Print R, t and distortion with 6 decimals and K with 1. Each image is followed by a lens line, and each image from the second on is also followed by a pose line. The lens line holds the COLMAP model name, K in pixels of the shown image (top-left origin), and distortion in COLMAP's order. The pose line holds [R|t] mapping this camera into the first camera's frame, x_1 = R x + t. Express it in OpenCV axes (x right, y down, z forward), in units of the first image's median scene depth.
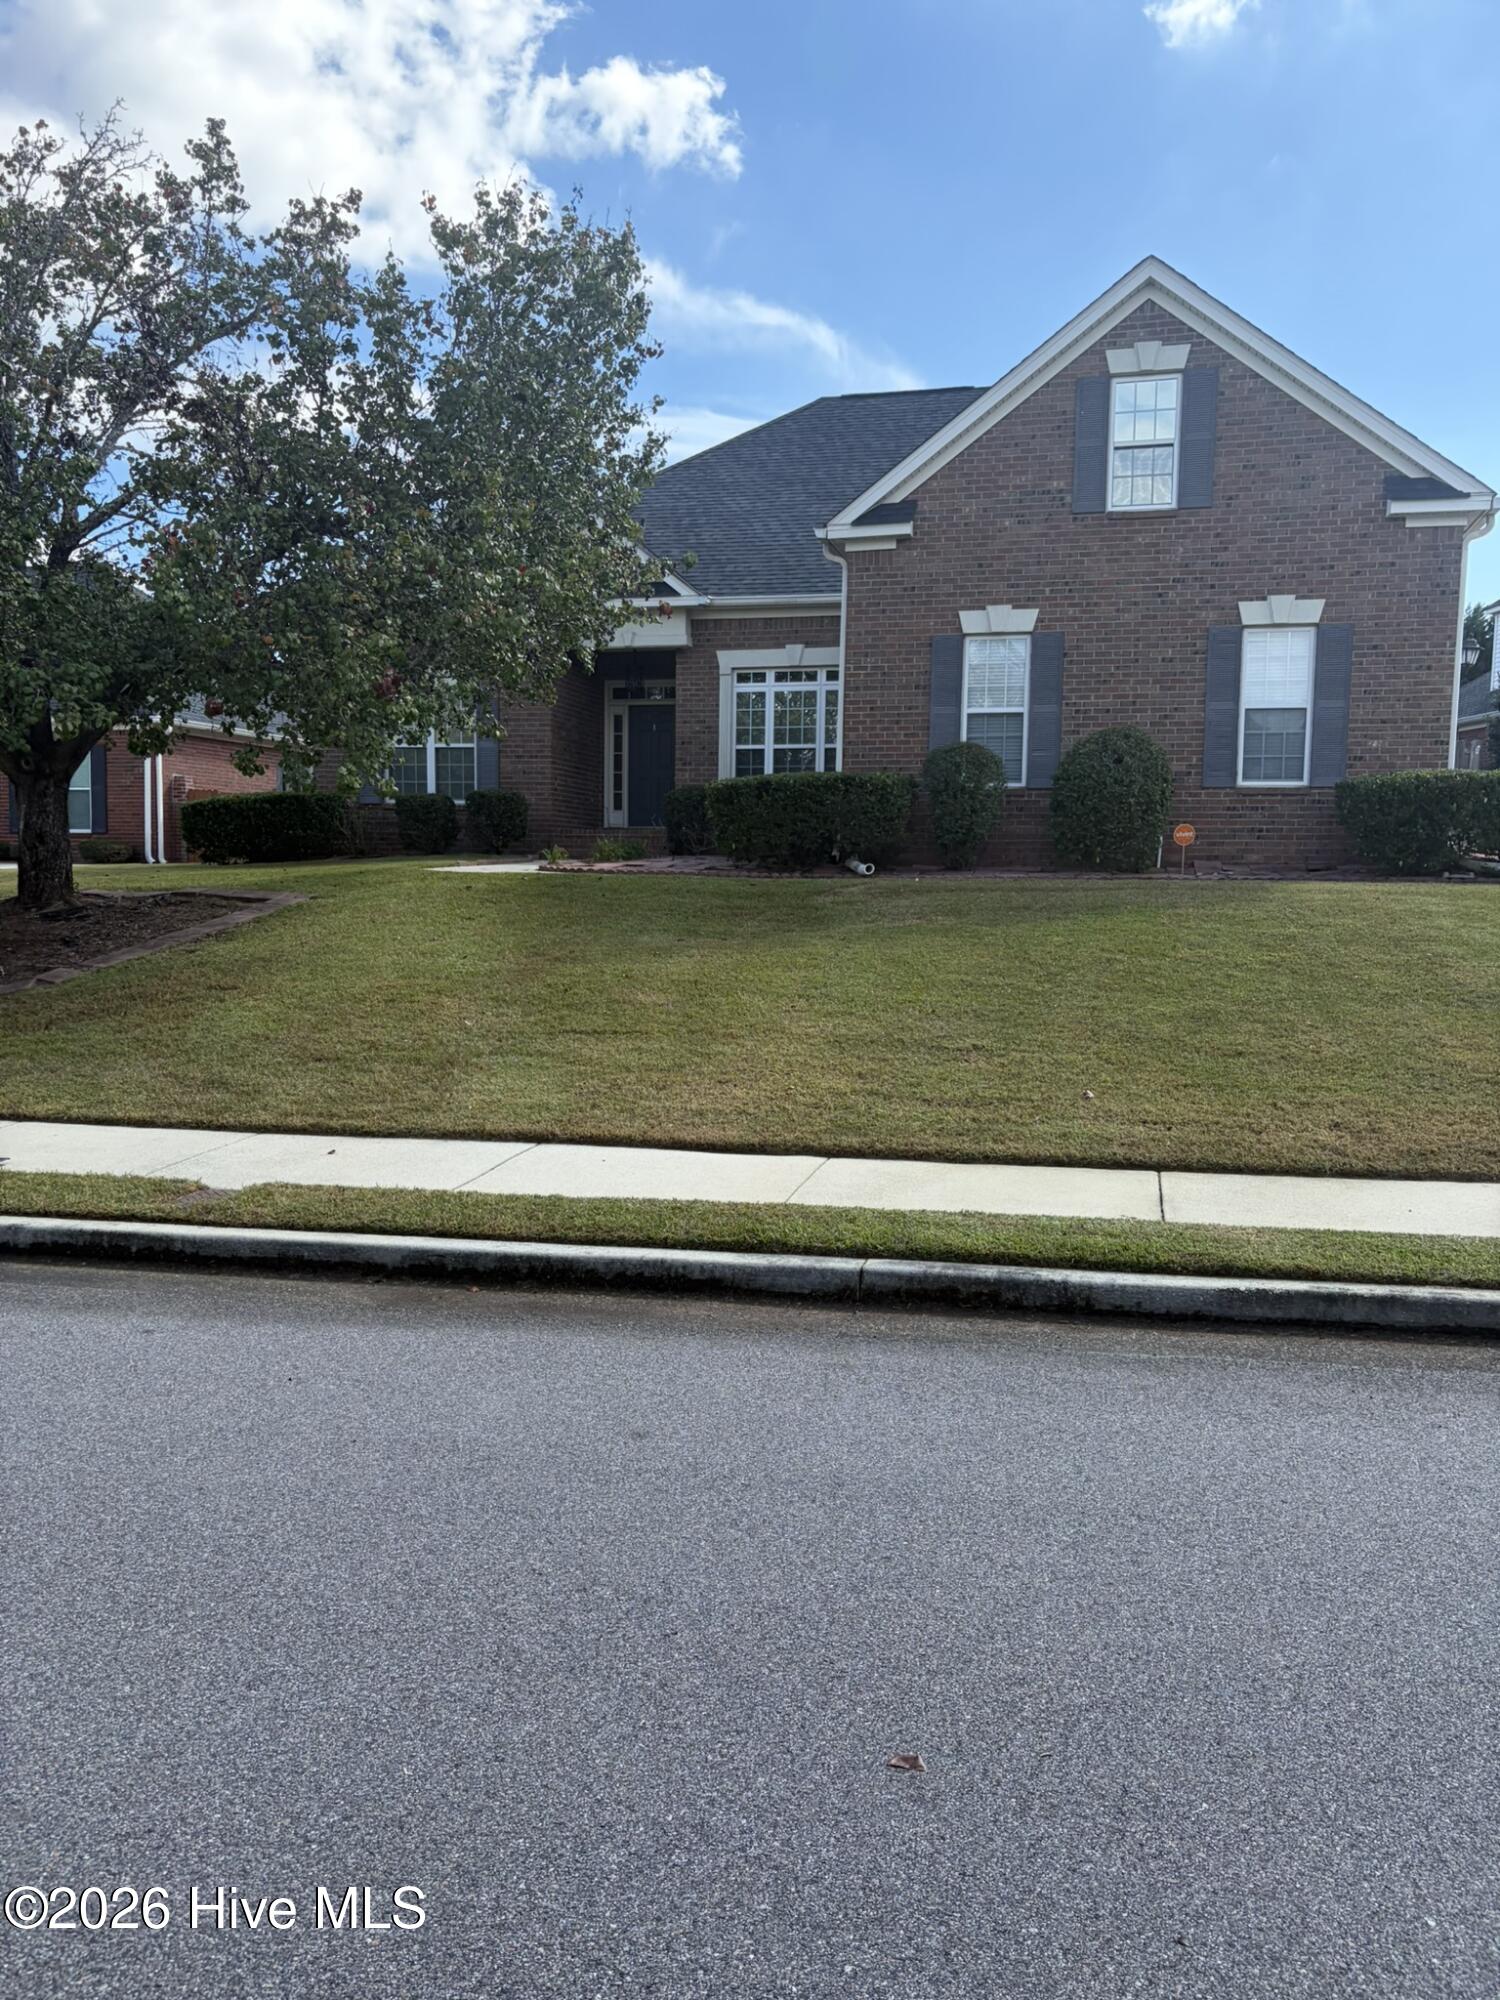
lens RADIAL K [[1522.3, 0, 747.4], [0, 1522.3, 993.2], [0, 0, 1]] dist [0.051013, -0.005018]
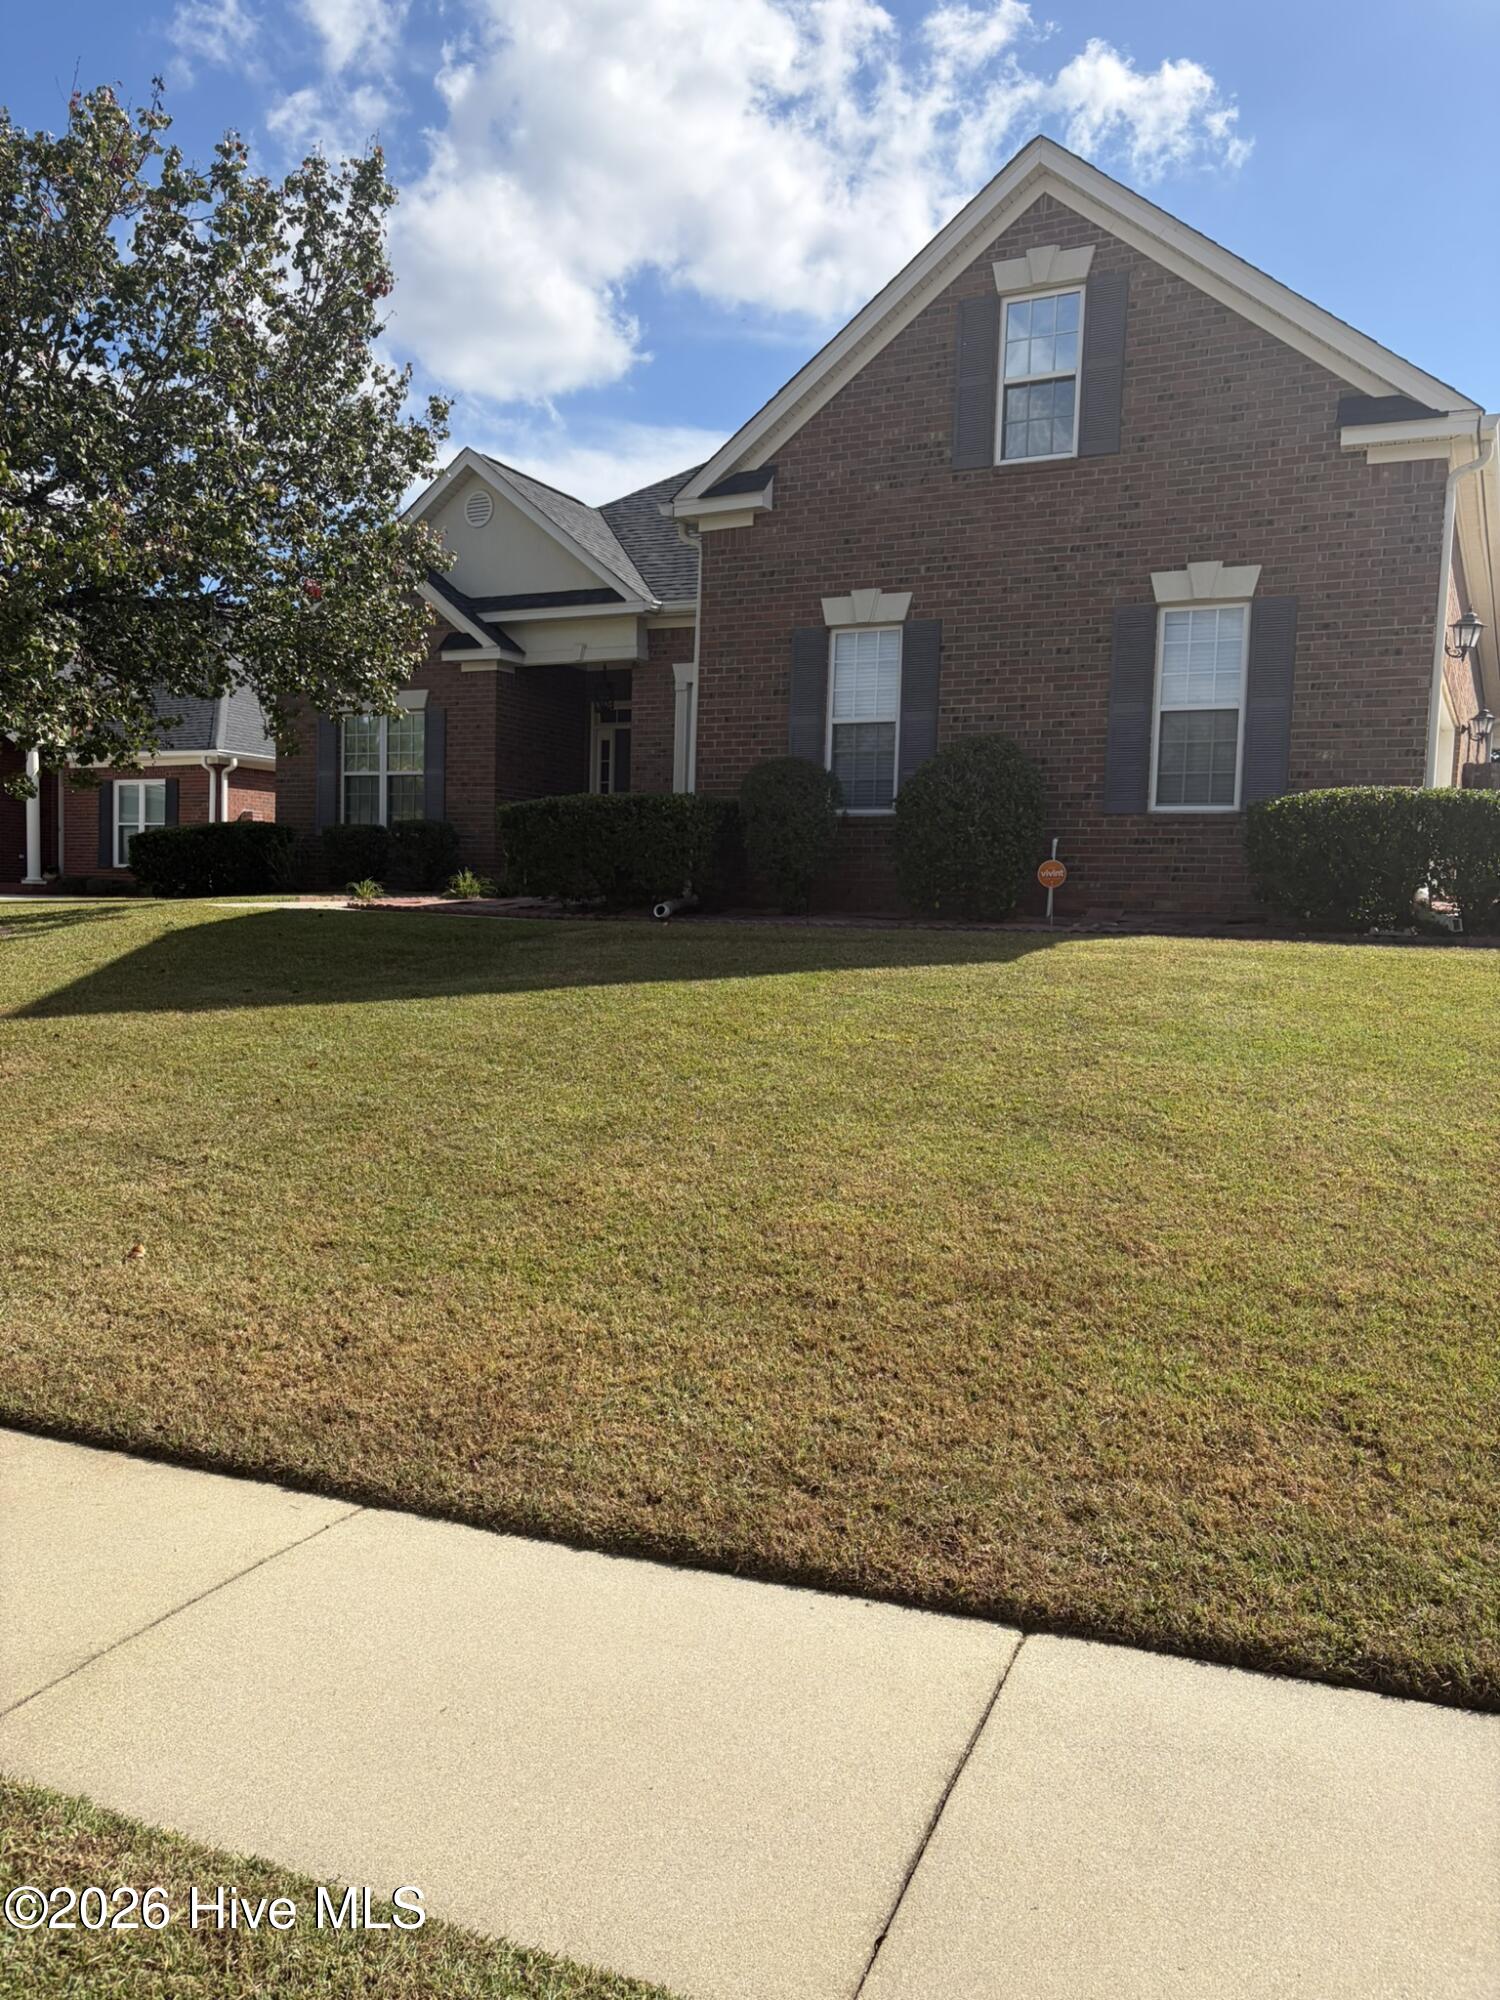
lens RADIAL K [[1522.3, 0, 749.0], [0, 1522.3, 1002.5], [0, 0, 1]] dist [0.051013, -0.005018]
pose [[0.975171, 0.028386, -0.219627, 0.294098], [-0.033385, 0.999260, -0.019084, -0.018054], [0.218923, 0.025942, 0.975397, 0.207777]]
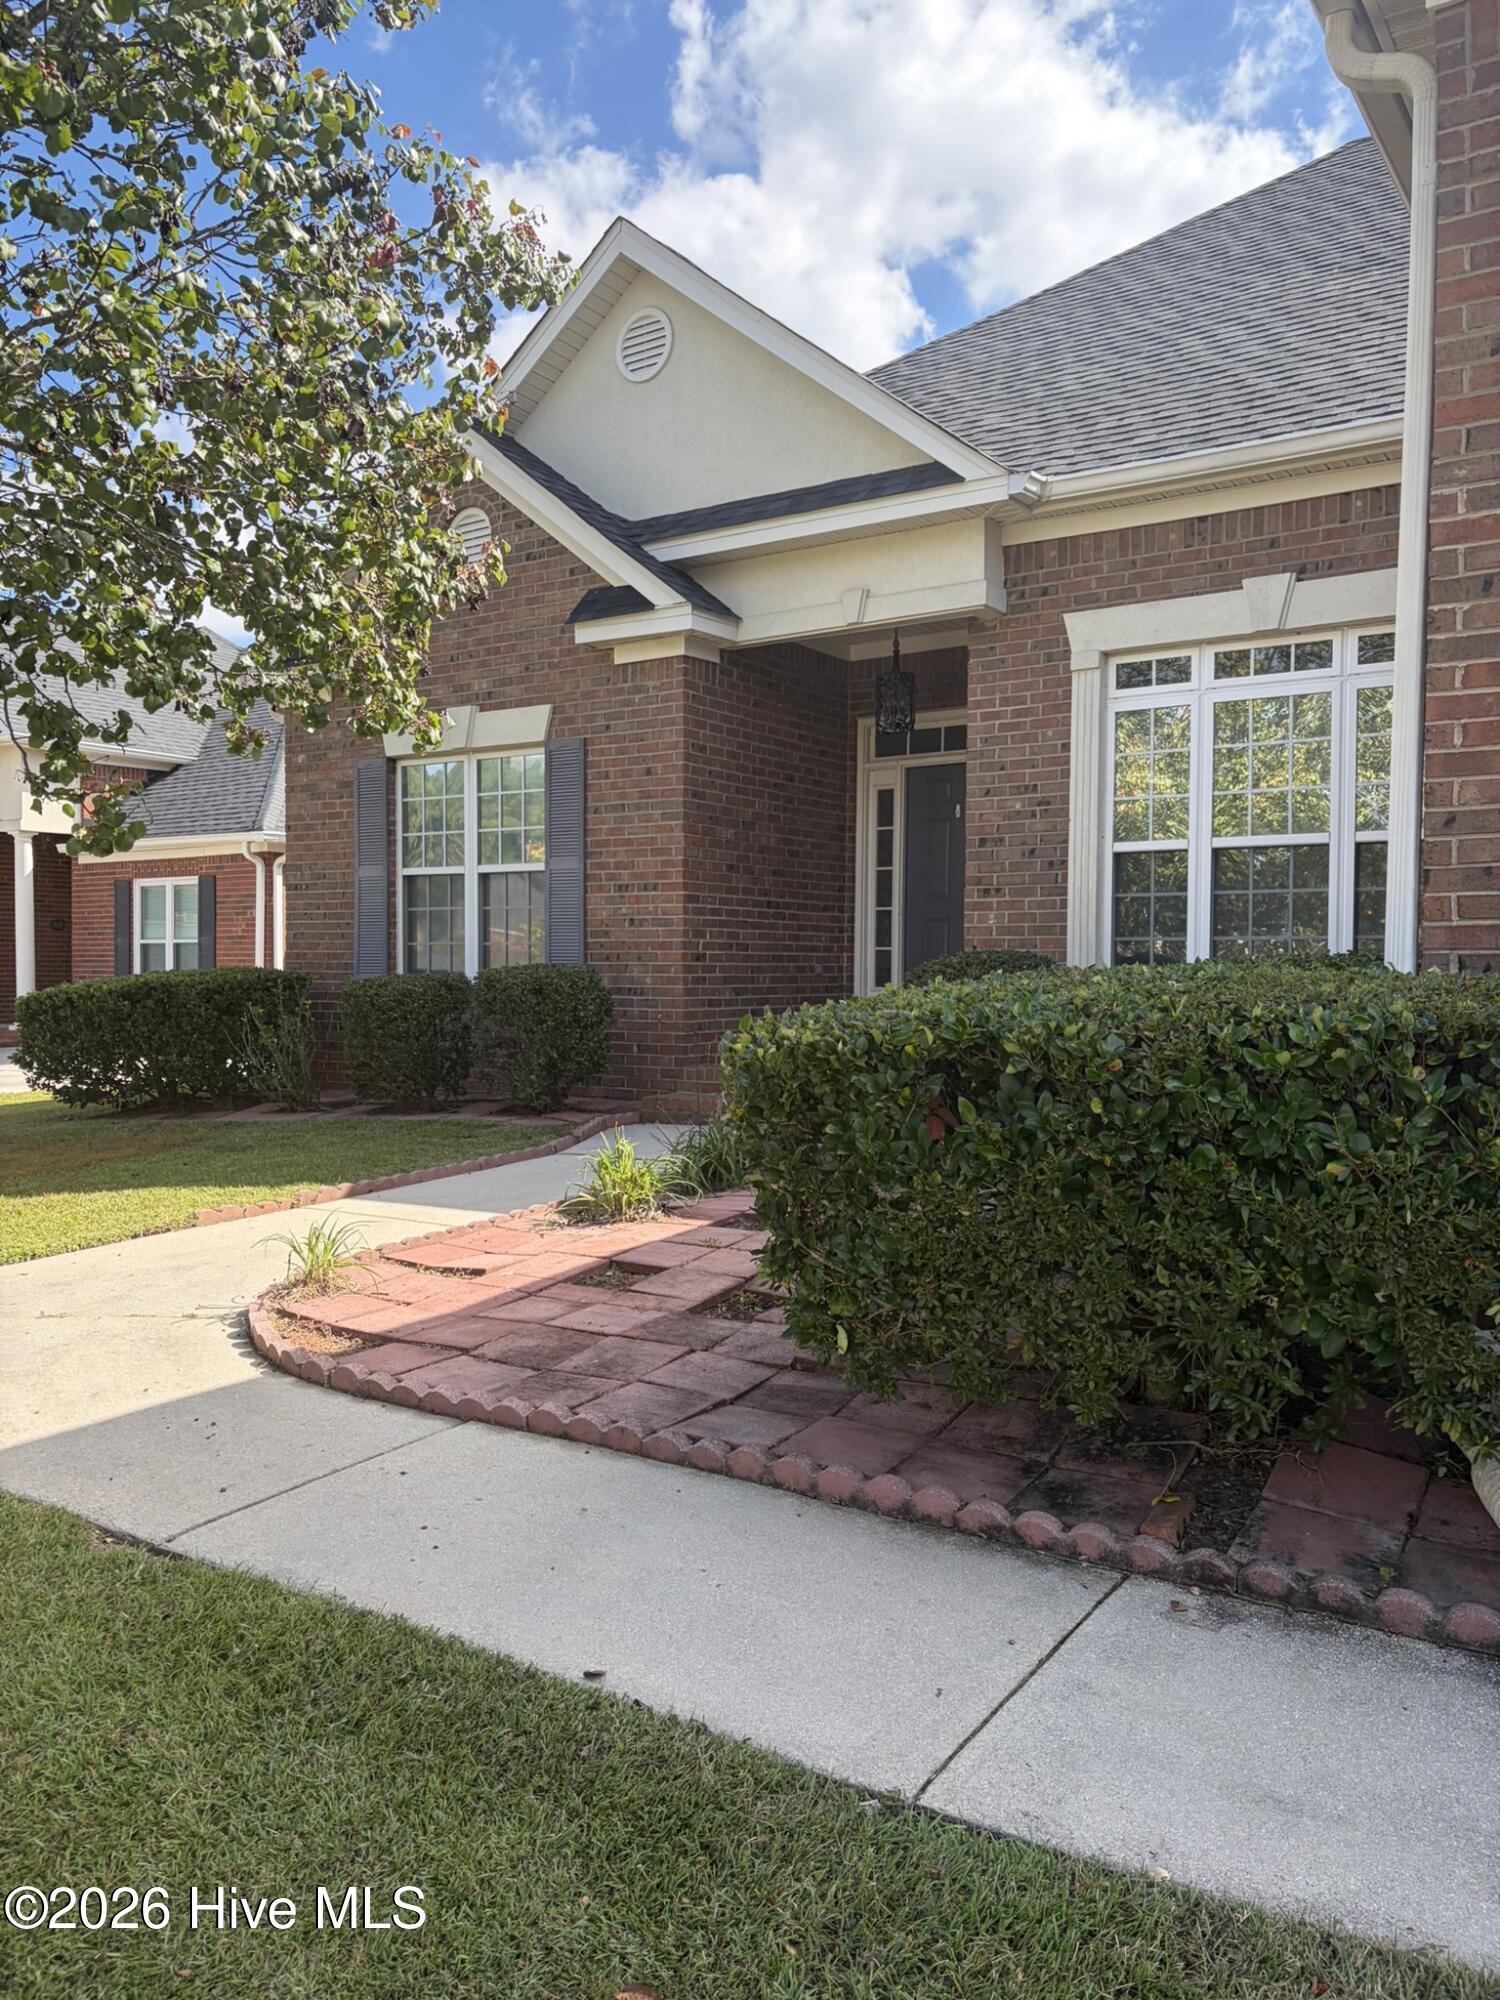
lens RADIAL K [[1522.3, 0, 743.3], [0, 1522.3, 1007.2], [0, 0, 1]] dist [0.051013, -0.005018]
pose [[0.942041, -0.000648, -0.335497, 0.047875], [-0.016310, 0.998727, -0.047728, -0.132068], [0.335101, 0.050433, 0.940831, 0.790760]]
